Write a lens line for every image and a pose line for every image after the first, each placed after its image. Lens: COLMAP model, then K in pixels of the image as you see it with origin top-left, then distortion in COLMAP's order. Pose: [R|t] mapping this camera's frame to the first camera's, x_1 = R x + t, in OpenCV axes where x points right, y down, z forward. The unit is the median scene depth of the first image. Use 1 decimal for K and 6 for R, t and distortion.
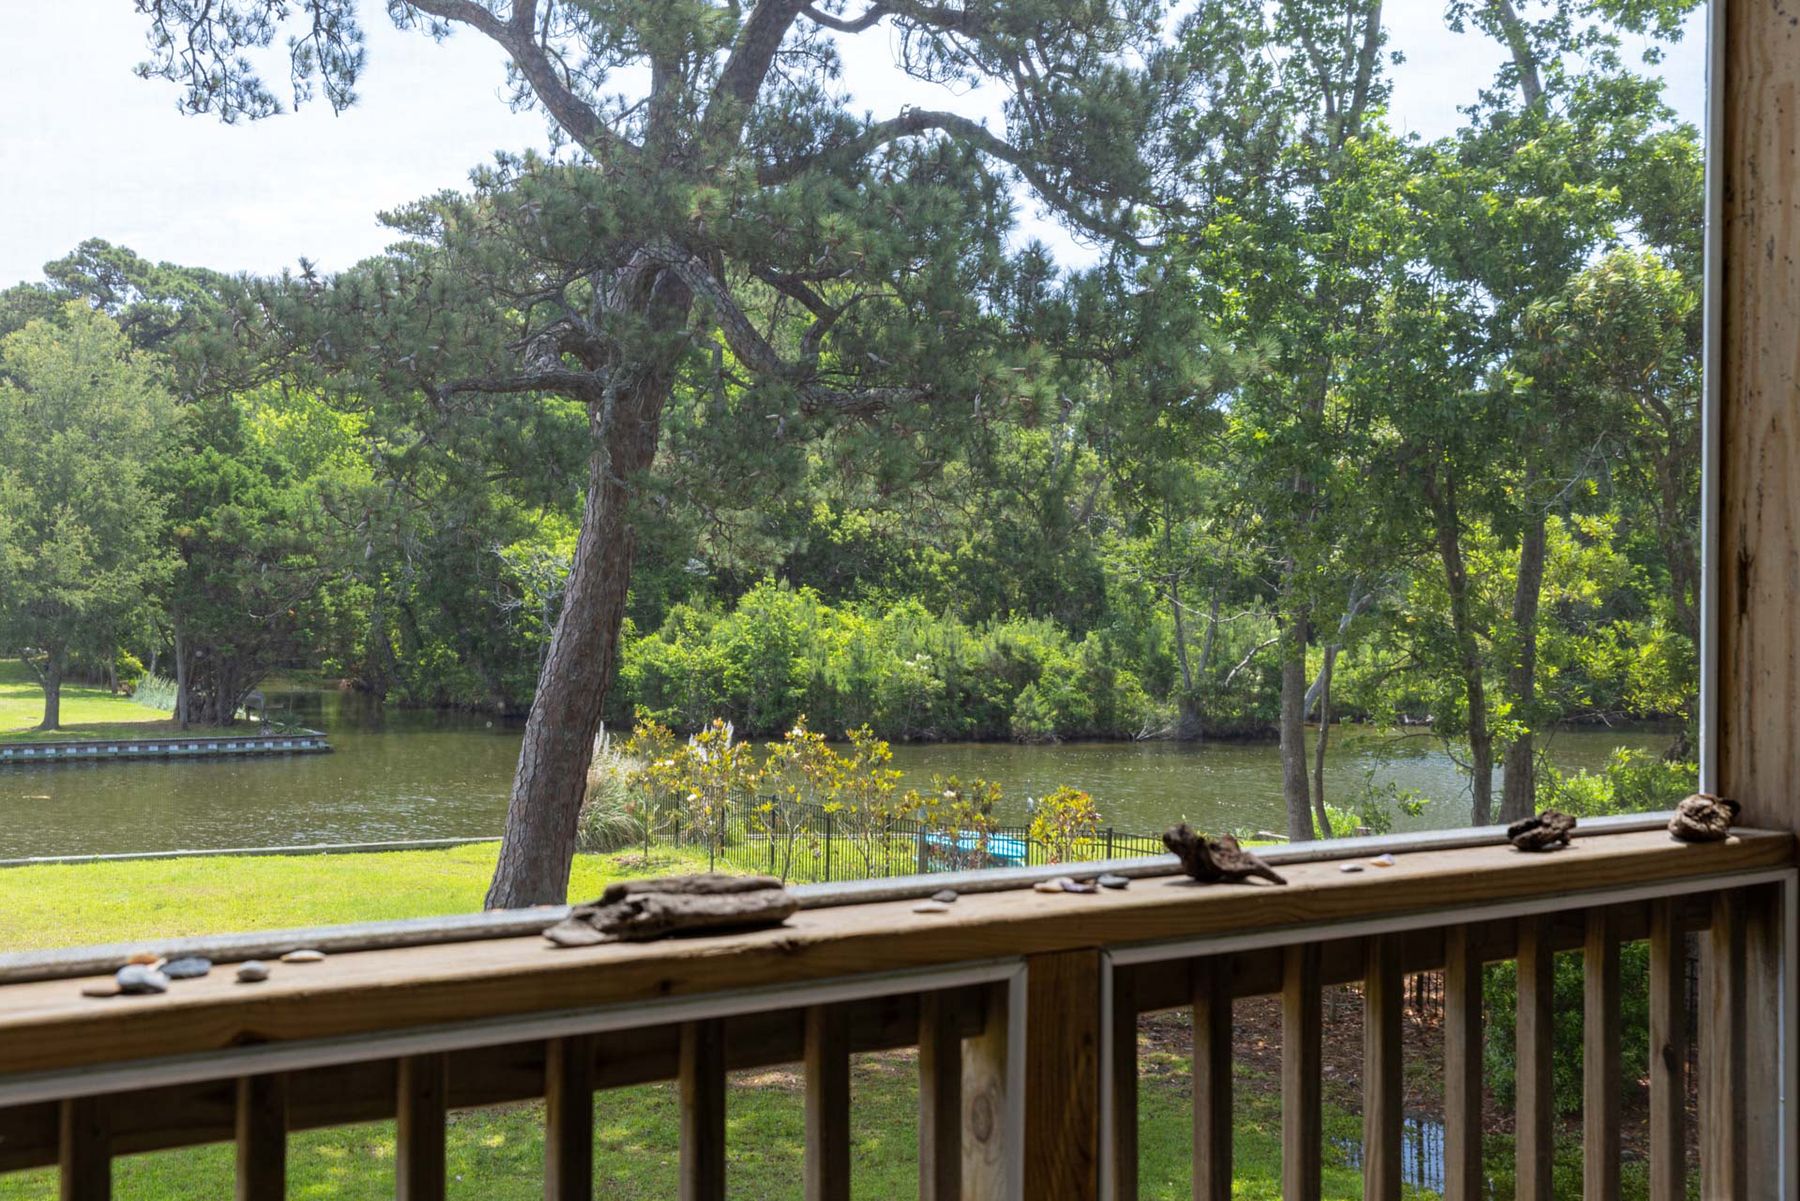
lens RADIAL K [[1991.9, 0, 894.2], [0, 1991.9, 594.2], [0, 0, 1]] dist [0.031639, 0.000000]
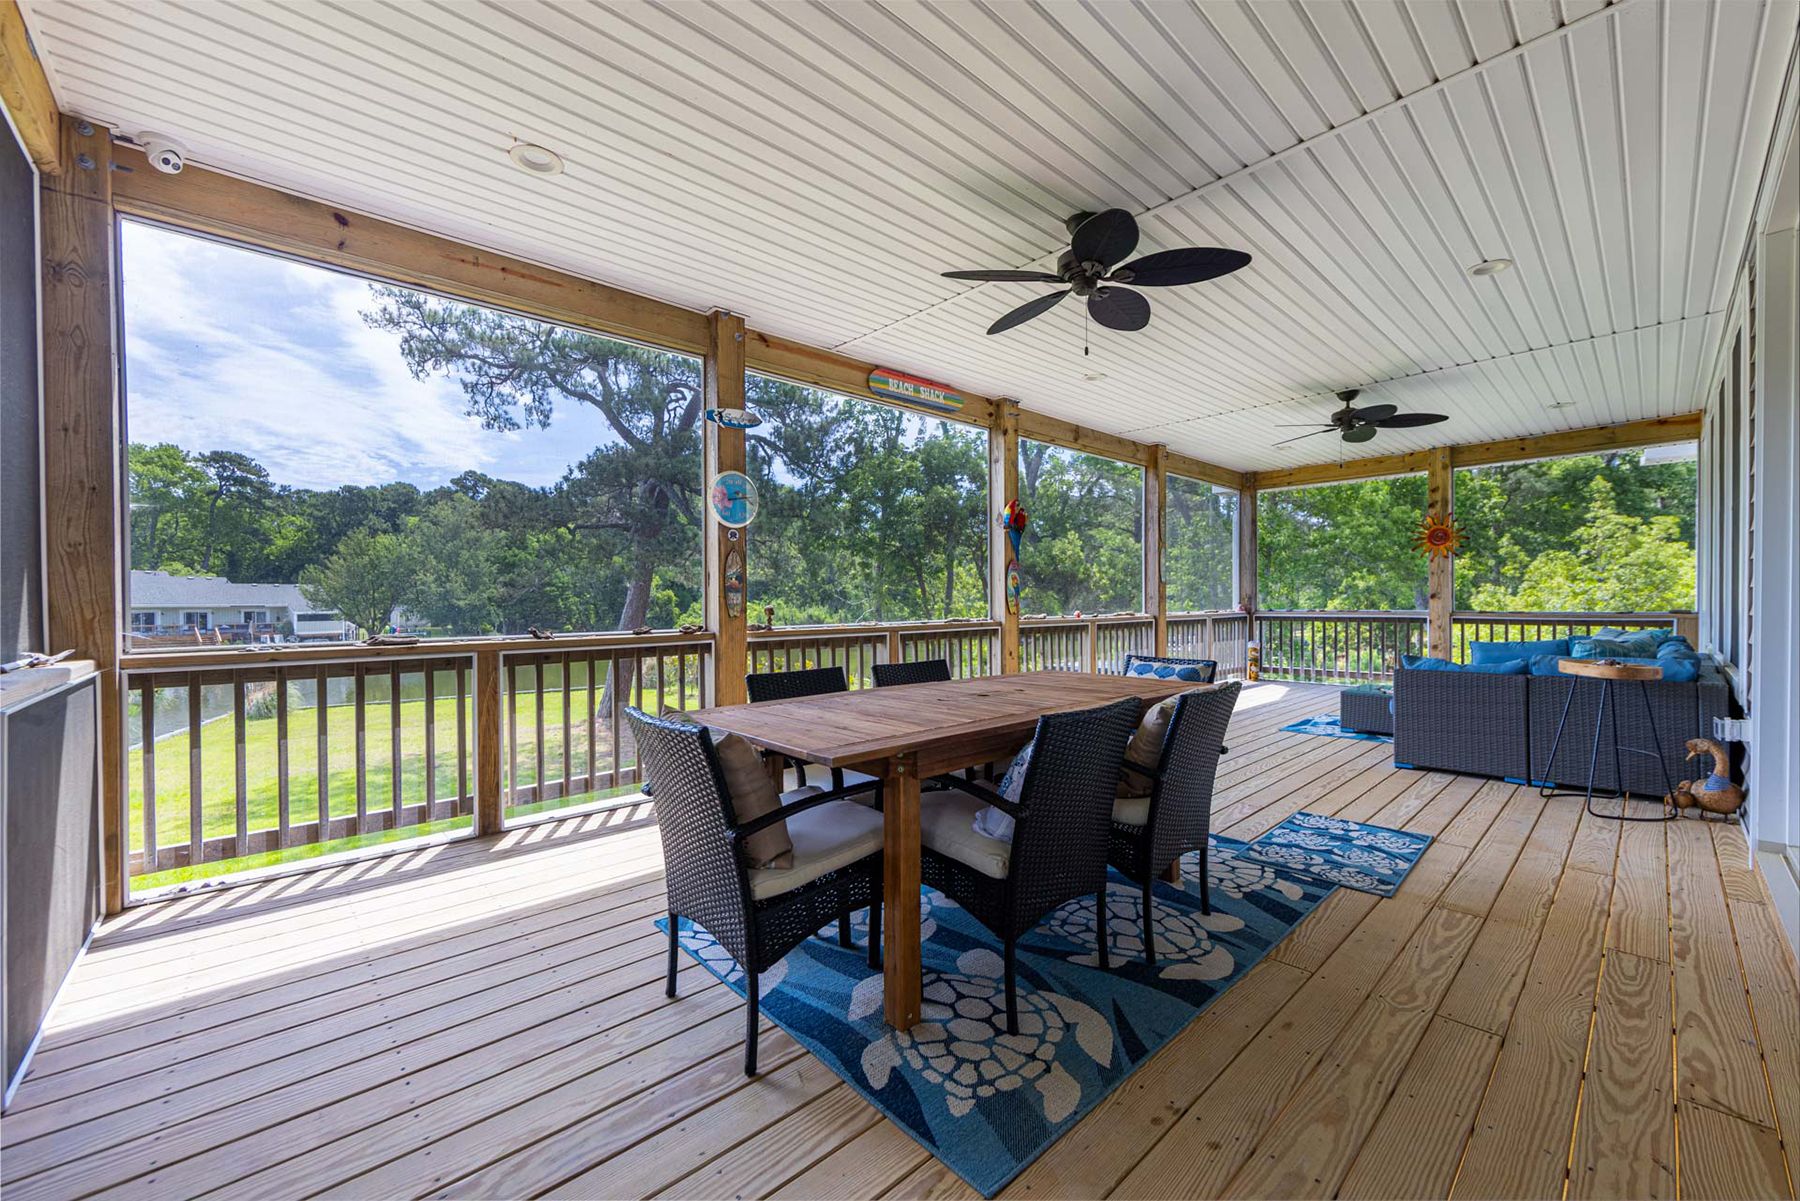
lens RADIAL K [[712.6, 0, 898.4], [0, 712.6, 598.6], [0, 0, 1]] dist [0.002726, -0.000063]
pose [[0.988807, -0.013202, 0.148612, 0.068593], [0.013382, 0.999910, -0.000210, 0.005444], [-0.148596, 0.002196, 0.988896, -0.073751]]
